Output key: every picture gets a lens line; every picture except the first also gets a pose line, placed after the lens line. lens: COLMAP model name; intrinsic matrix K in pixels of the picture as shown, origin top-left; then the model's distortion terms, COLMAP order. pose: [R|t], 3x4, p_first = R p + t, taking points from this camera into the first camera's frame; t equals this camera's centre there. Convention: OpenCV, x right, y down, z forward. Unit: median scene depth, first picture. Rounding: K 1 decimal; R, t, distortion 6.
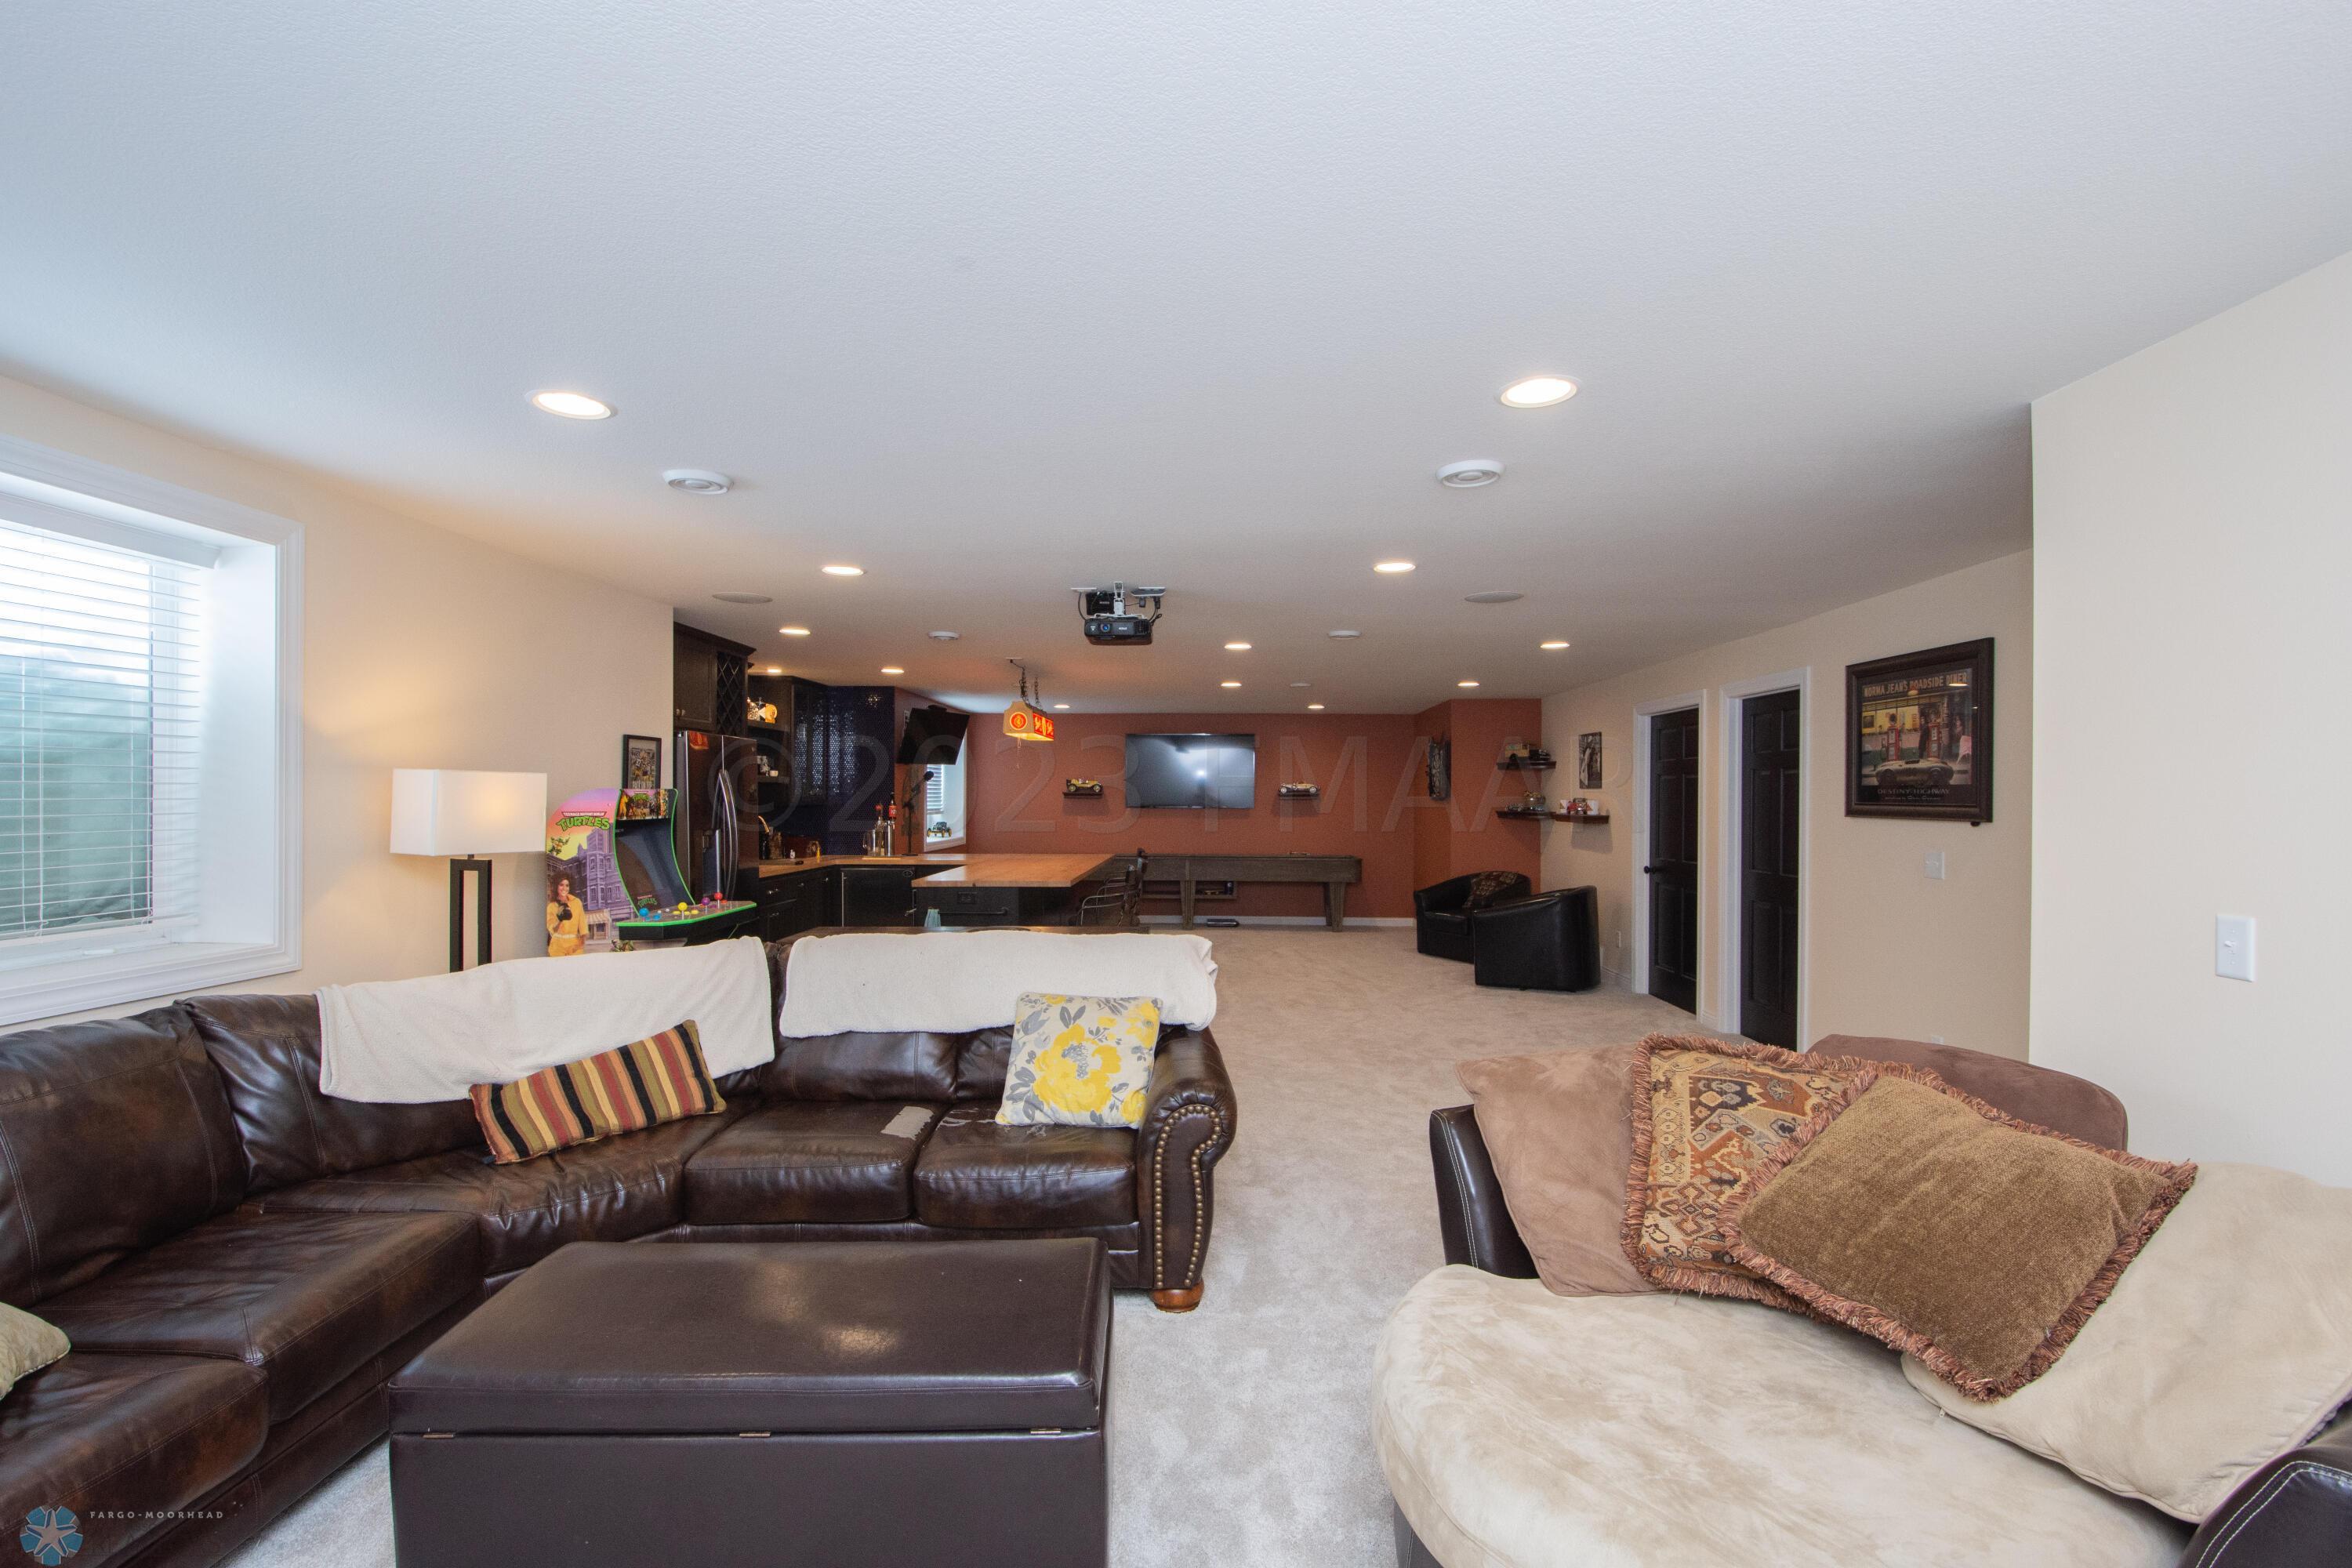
lens RADIAL K [[1036.8, 0, 1180.3], [0, 1036.8, 790.5], [0, 0, 1]] dist [0.013237, -0.000469]
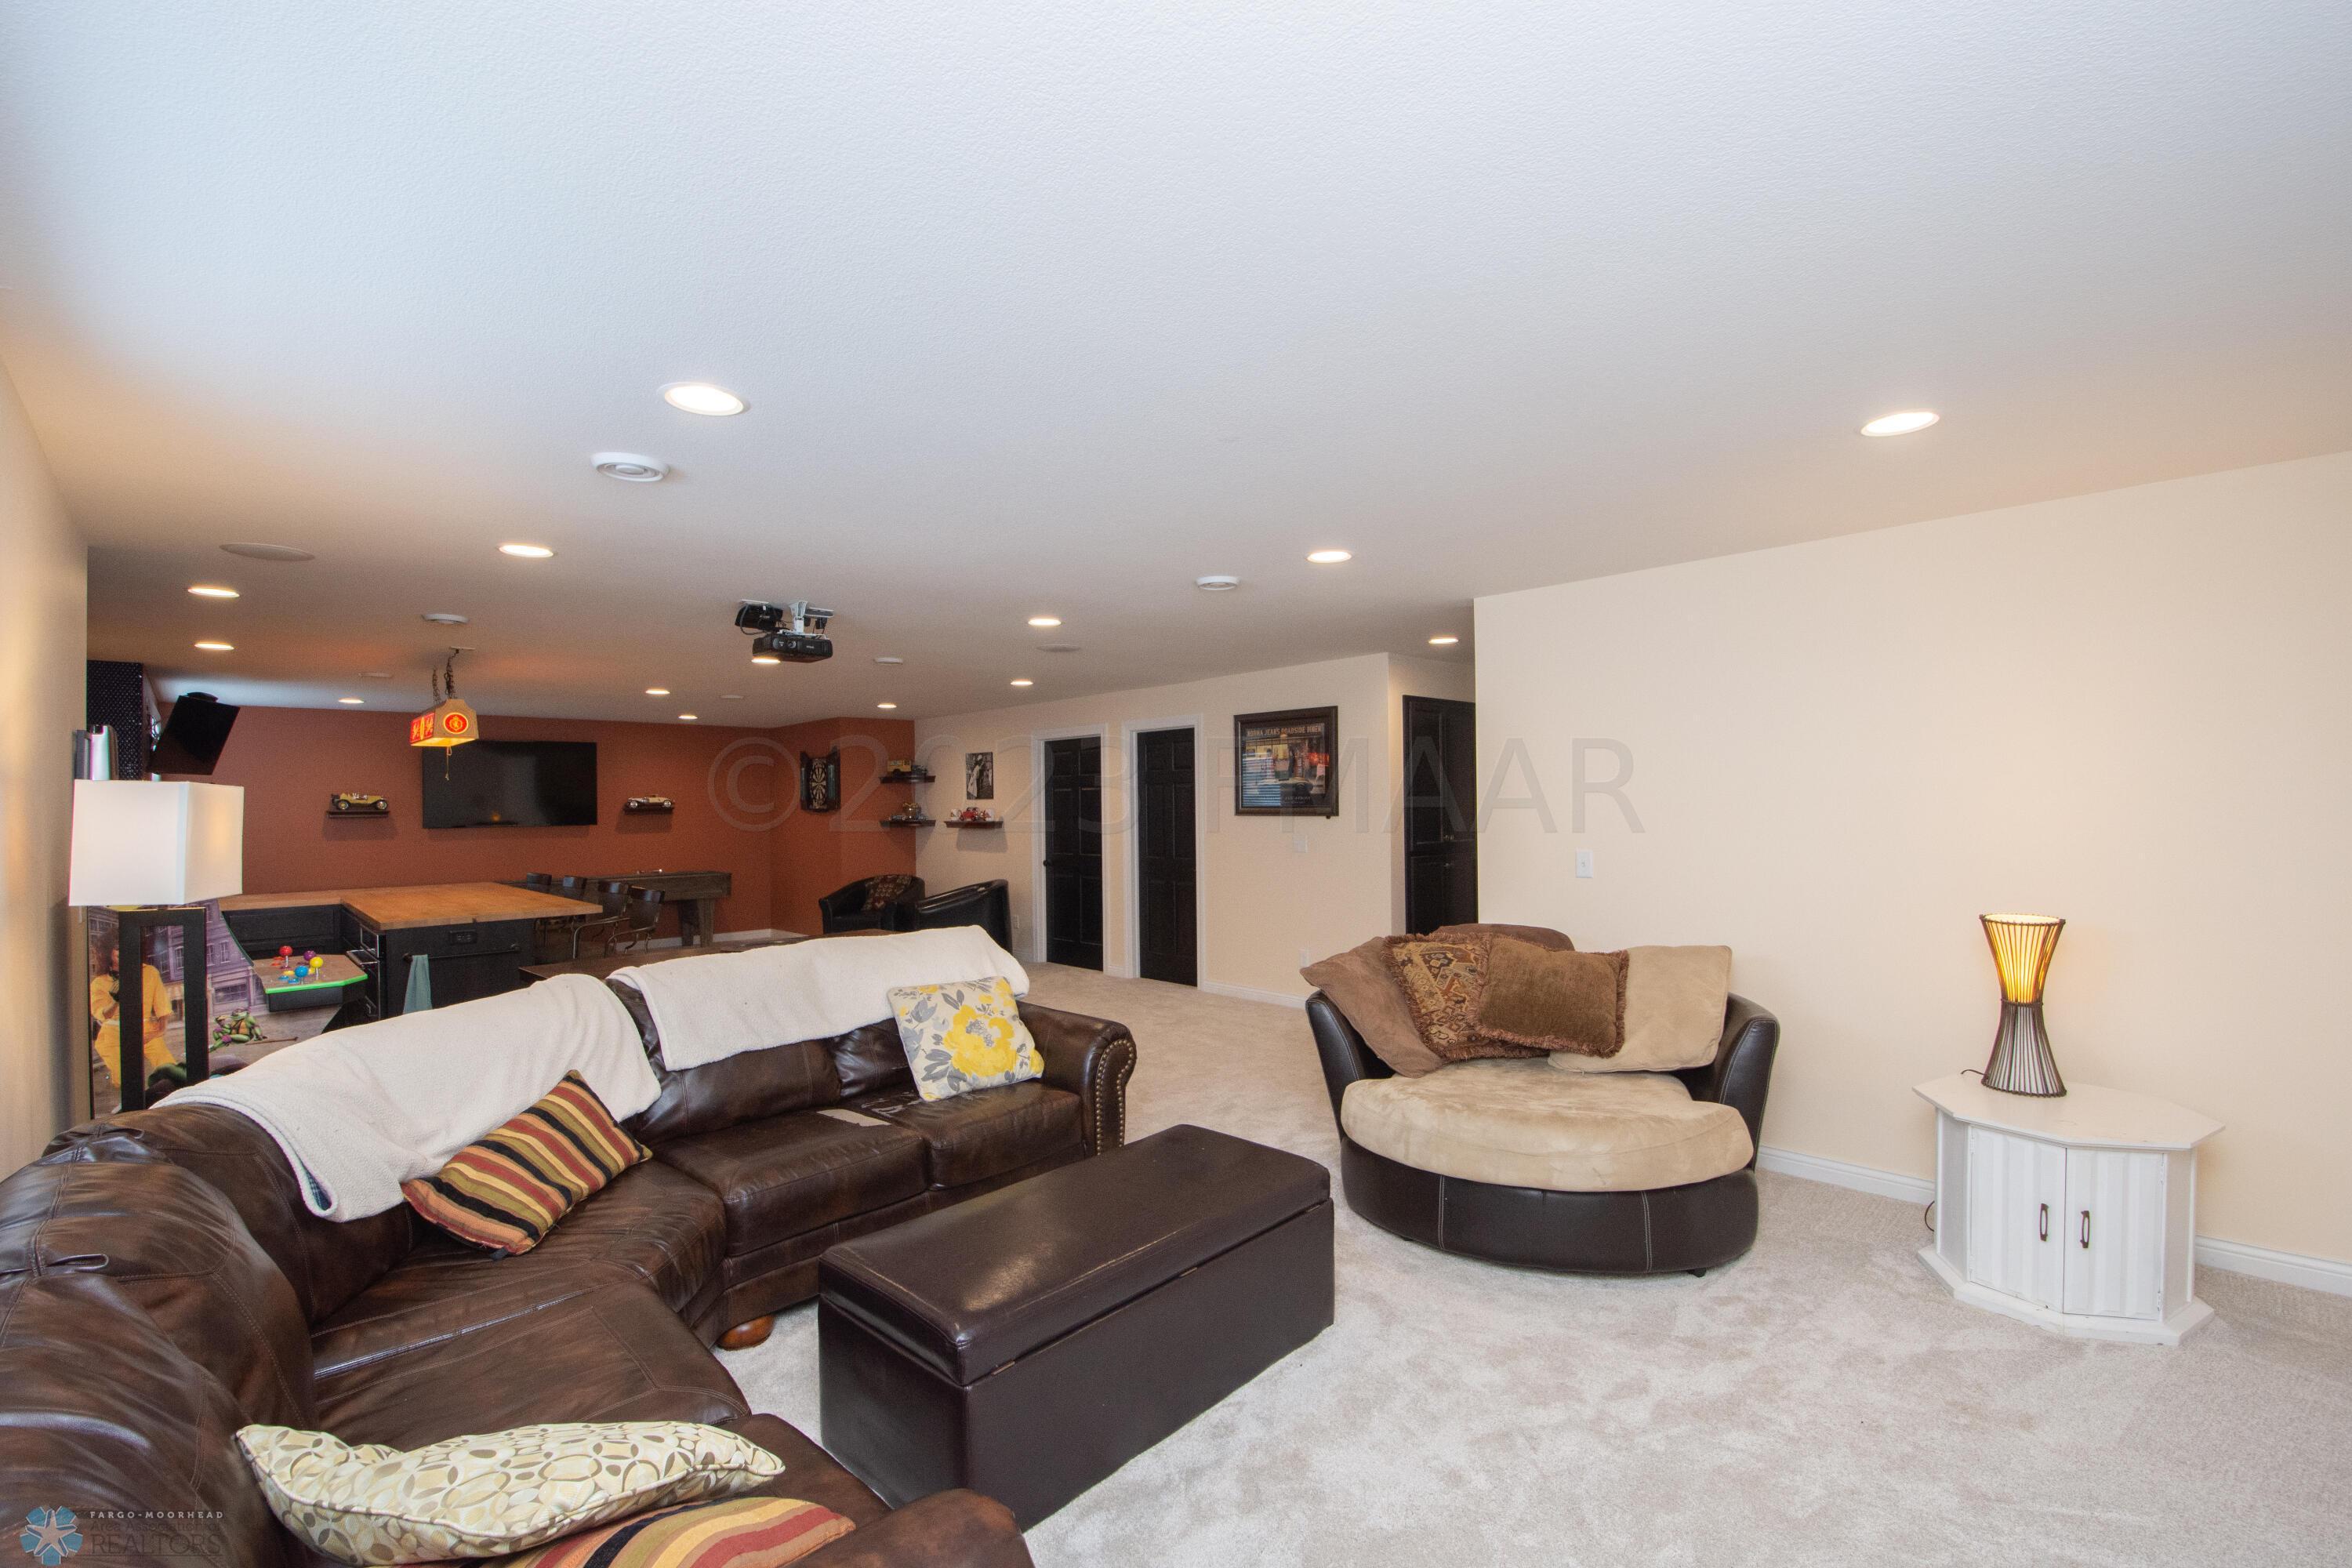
lens RADIAL K [[1036.8, 0, 1169.6], [0, 1036.8, 786.1], [0, 0, 1]] dist [0.013237, -0.000469]
pose [[0.699188, 0.001238, 0.714937, -0.562880], [0.010965, 0.999862, -0.012455, 0.000179], [-0.714854, 0.016548, 0.699078, 0.023506]]
